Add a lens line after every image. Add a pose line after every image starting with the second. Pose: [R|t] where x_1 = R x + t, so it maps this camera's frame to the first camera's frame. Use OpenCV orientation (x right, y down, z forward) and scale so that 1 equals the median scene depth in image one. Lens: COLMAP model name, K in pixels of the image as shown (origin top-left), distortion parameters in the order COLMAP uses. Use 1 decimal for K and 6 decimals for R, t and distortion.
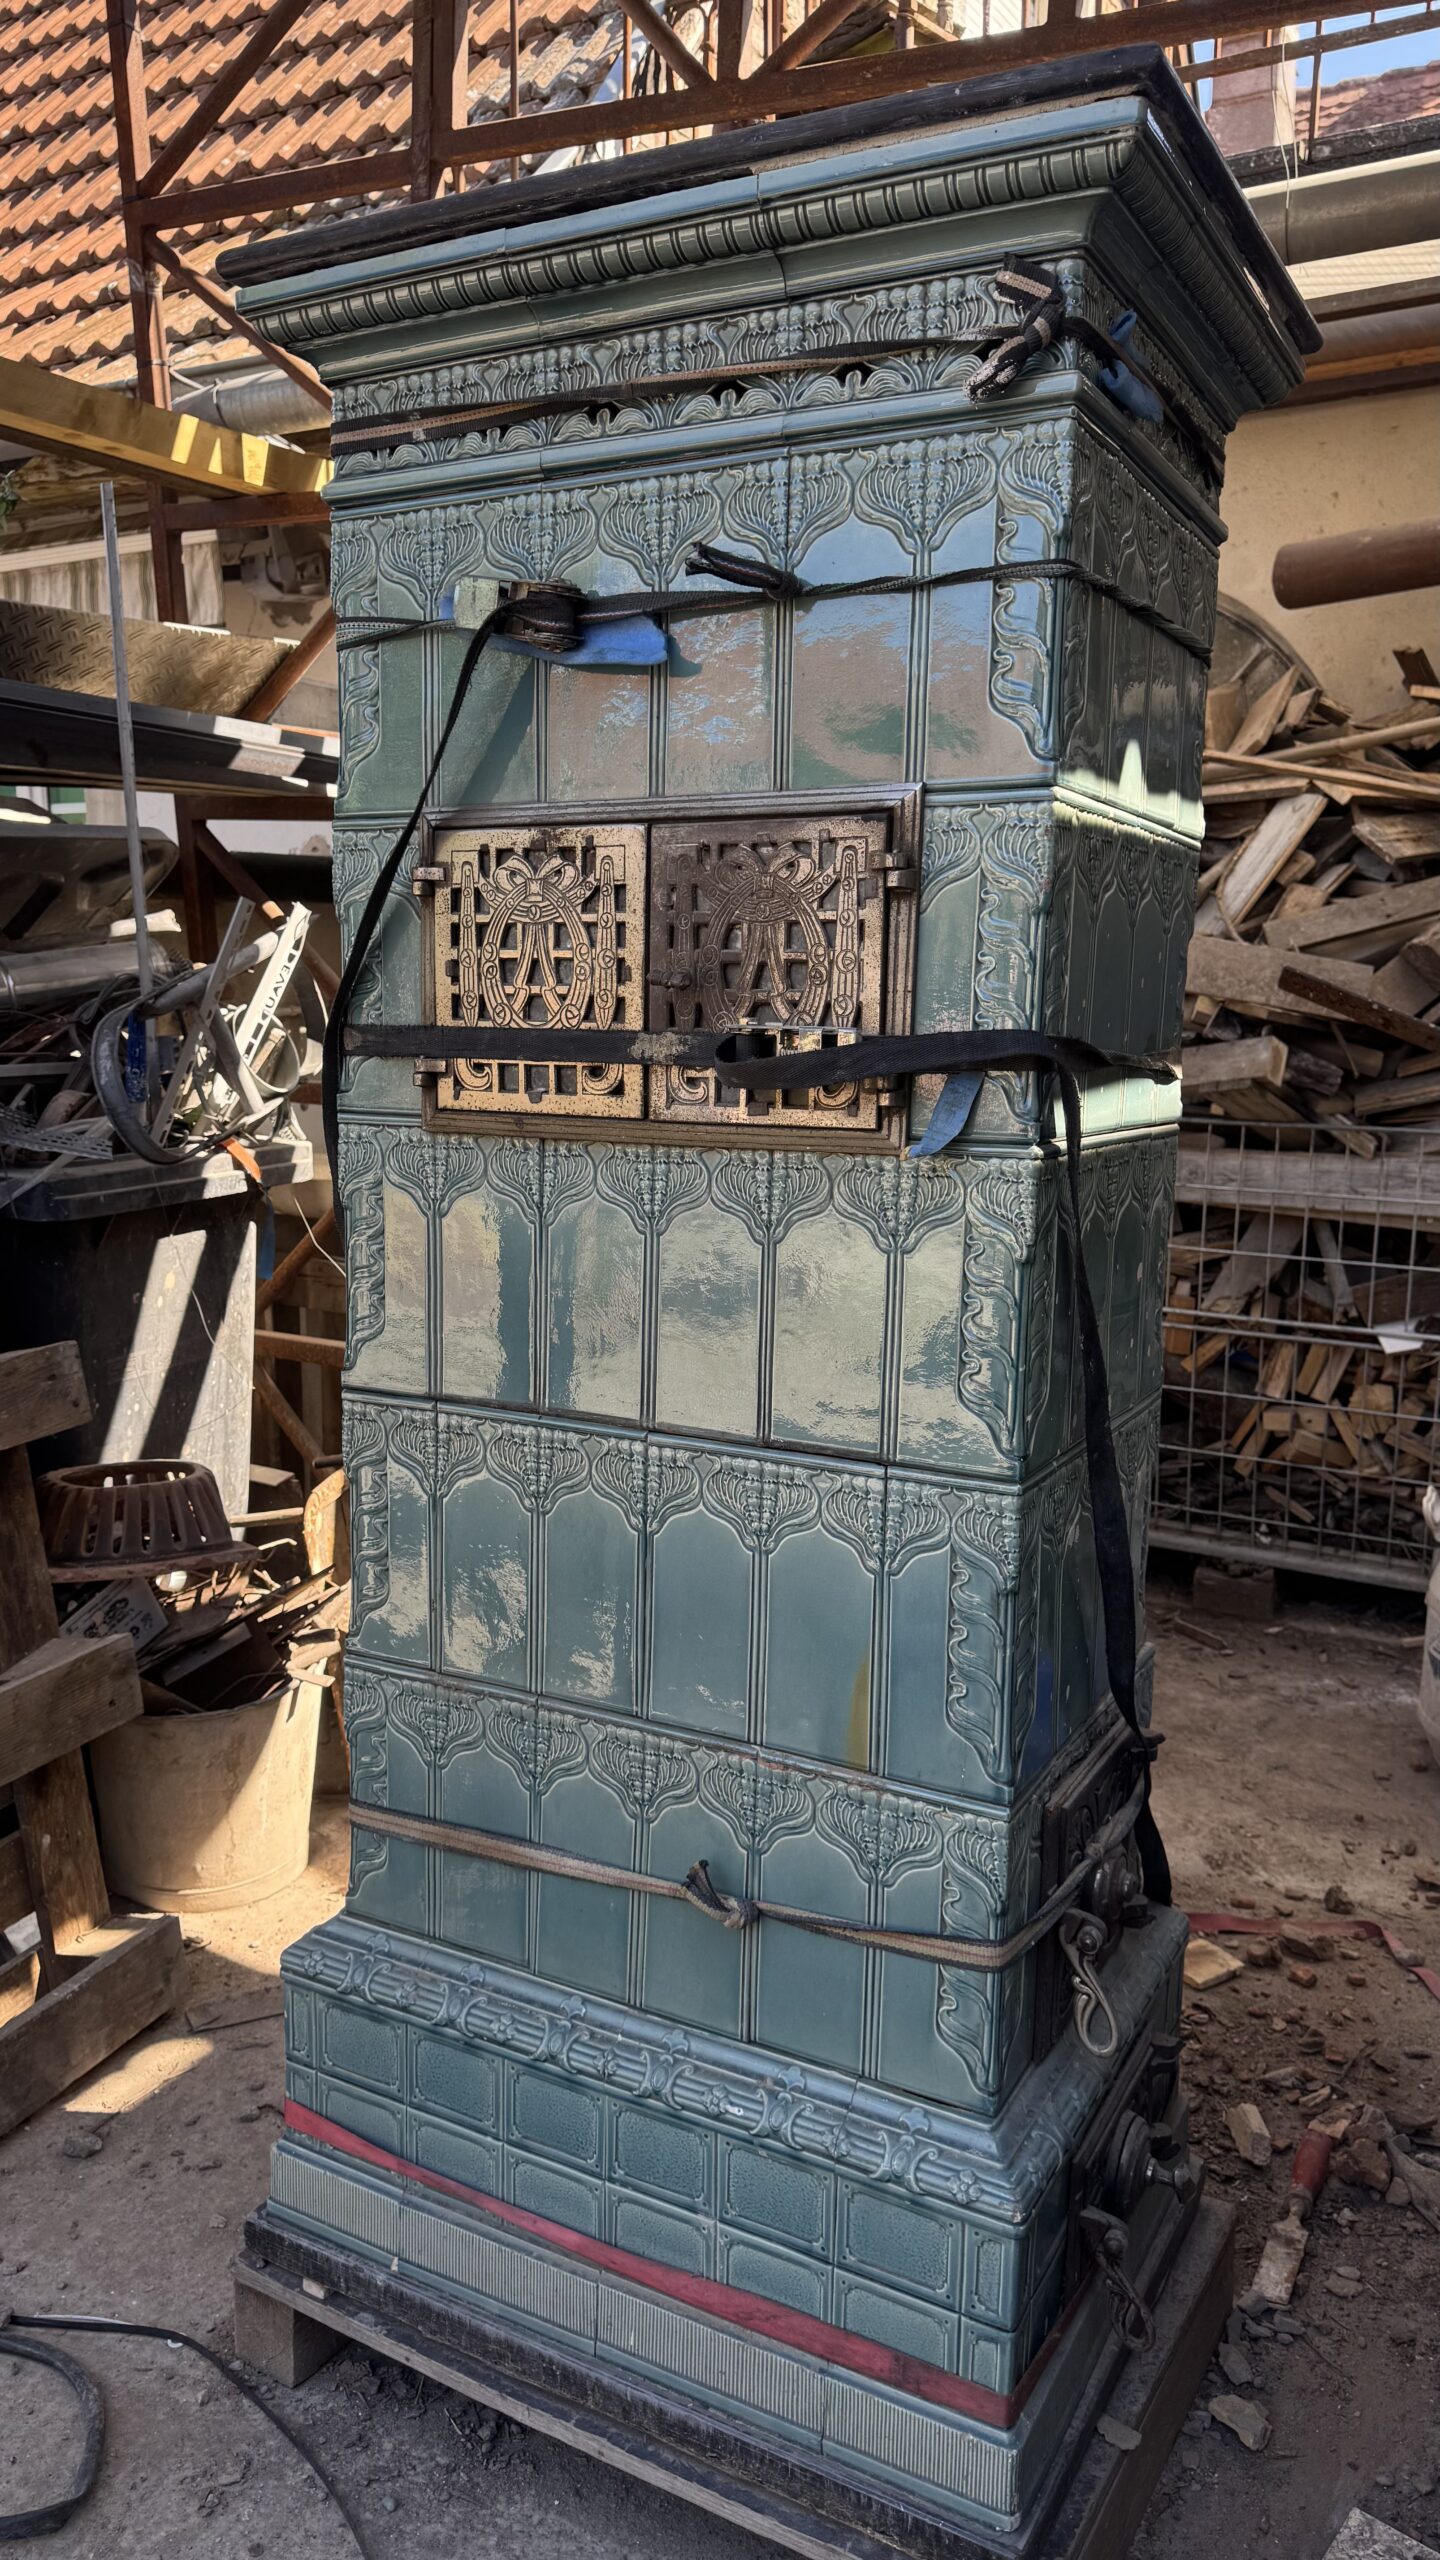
lens RADIAL K [[1824.0, 0, 720.0], [0, 1824.0, 1280.0], [0, 0, 1]] dist [0.120456, -0.153896]
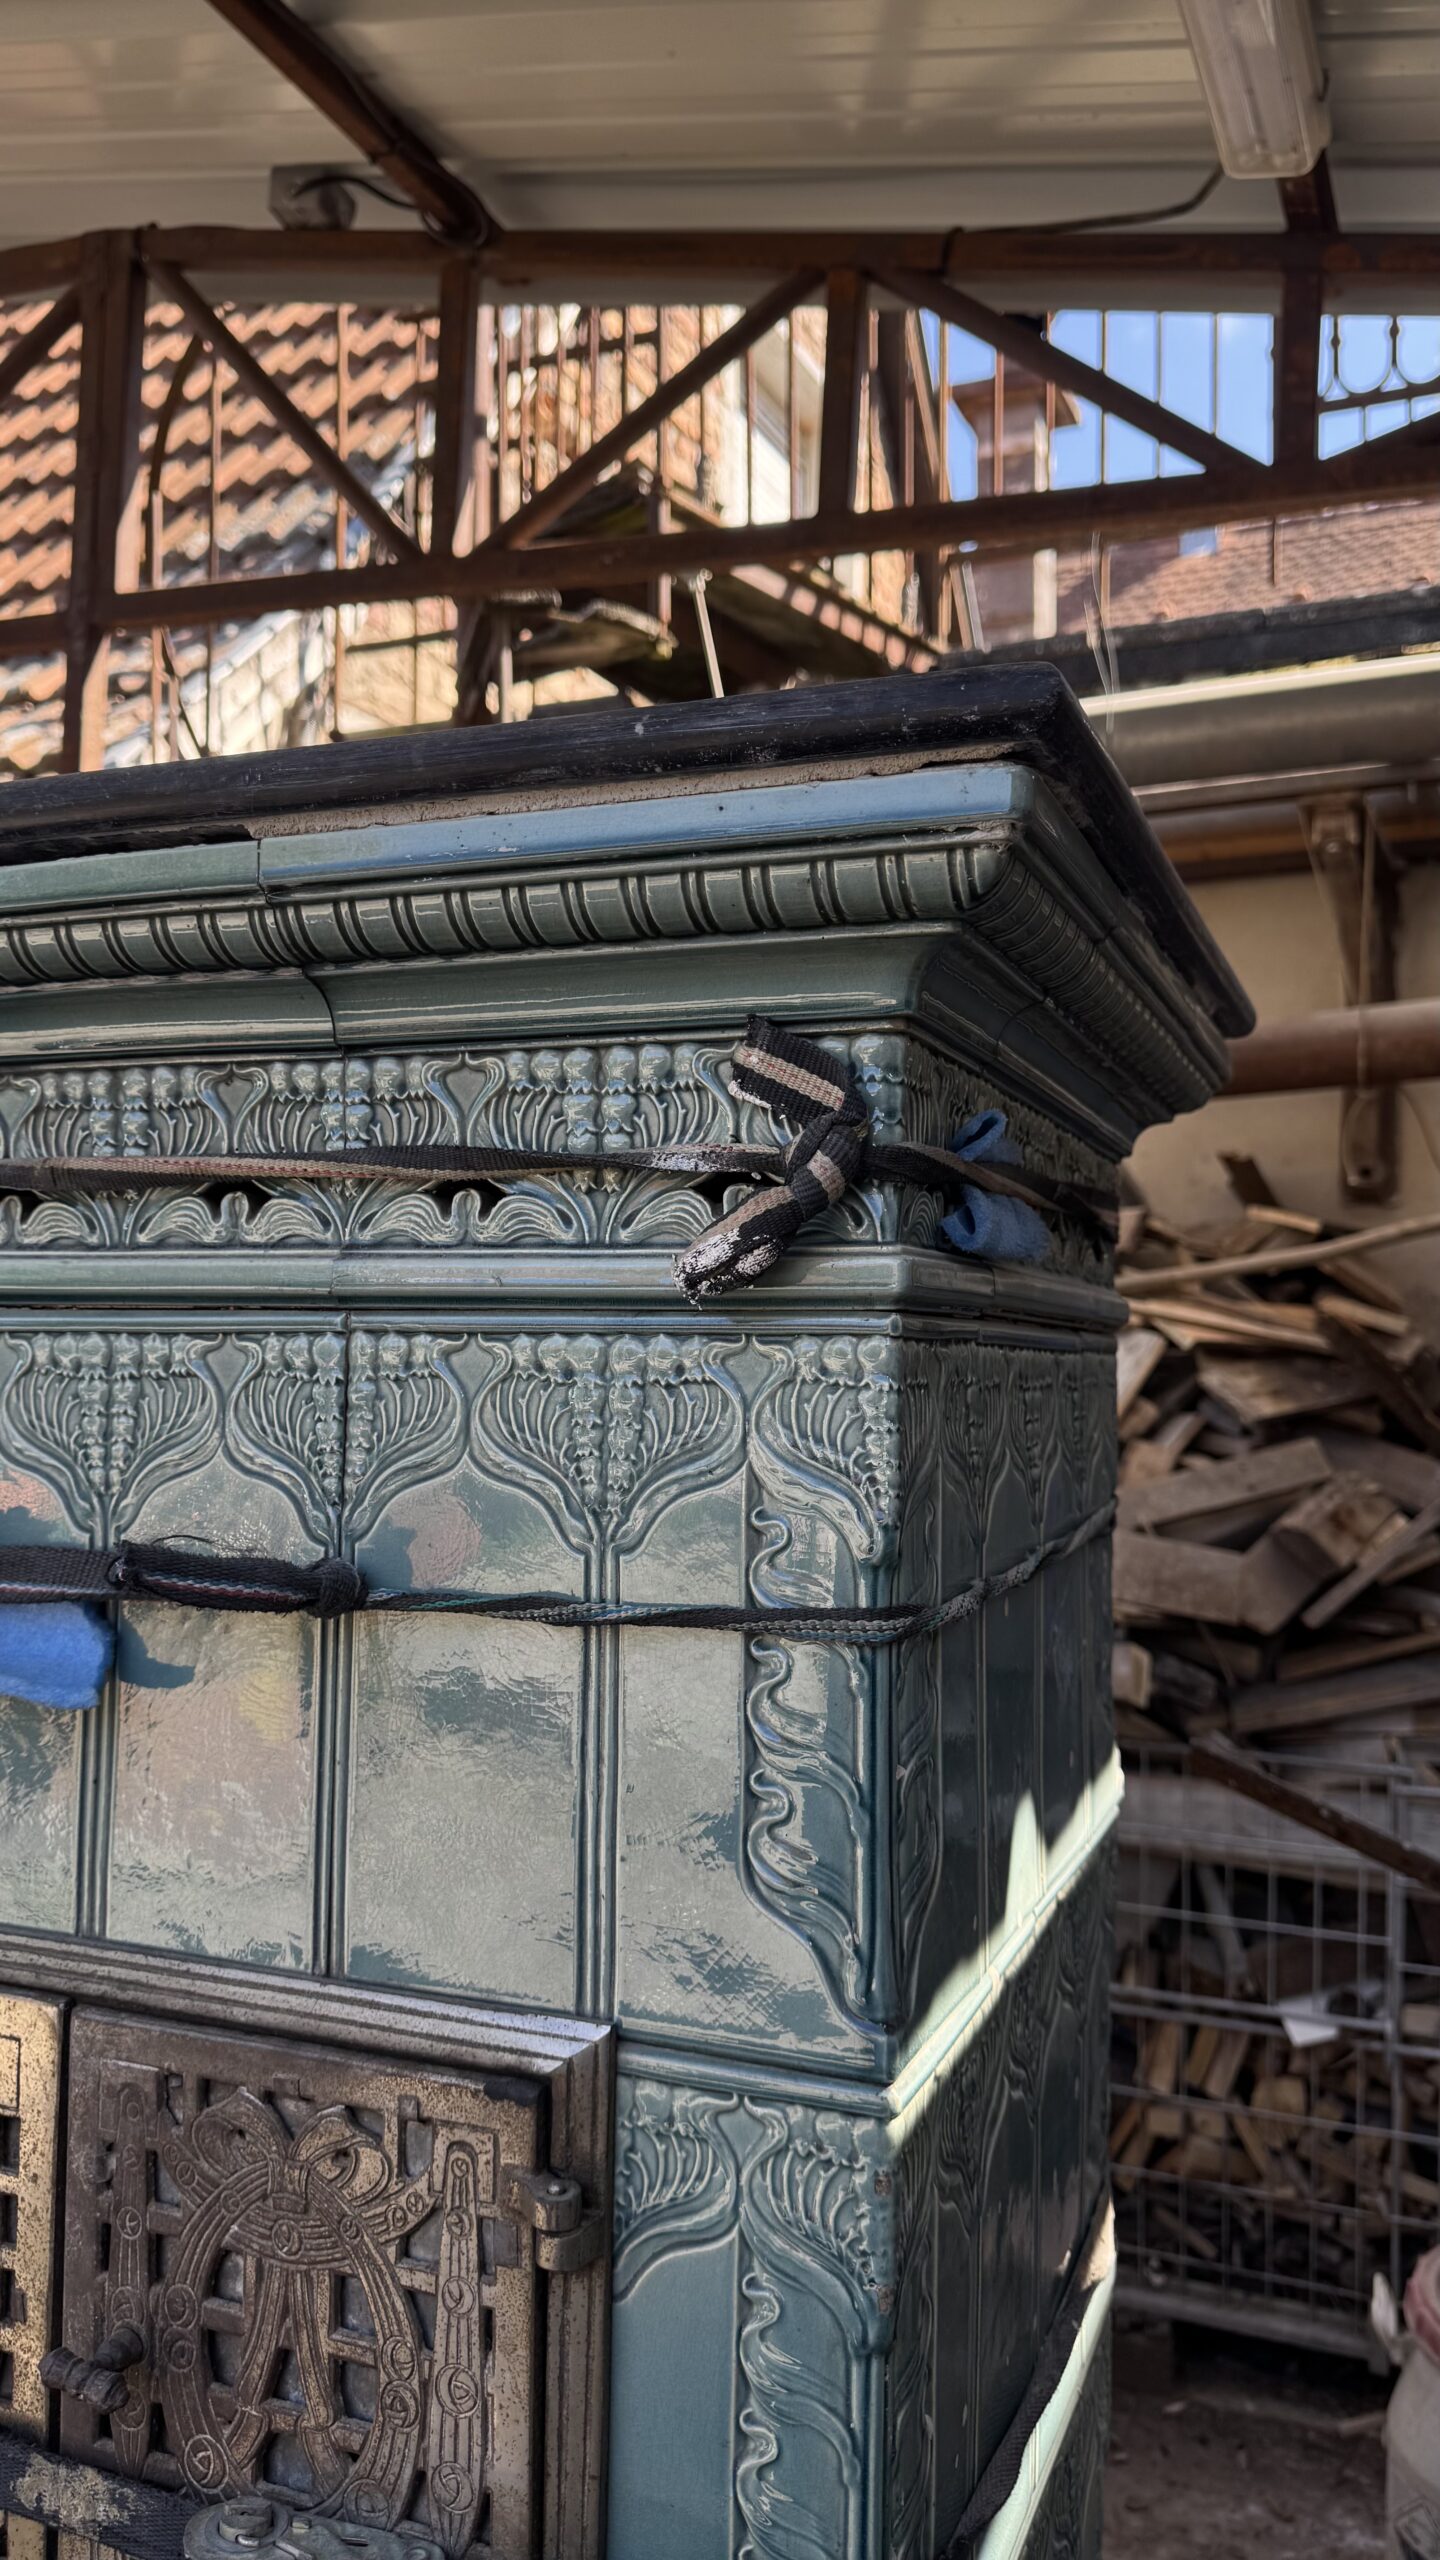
lens RADIAL K [[1841.9, 0, 725.6], [0, 1841.9, 1325.9], [0, 0, 1]] dist [0.122150, -0.162595]
pose [[0.994266, -0.002671, 0.106902, 0.085220], [0.020372, 0.986111, -0.164833, -0.352915], [-0.104977, 0.166066, 0.980511, 0.481323]]
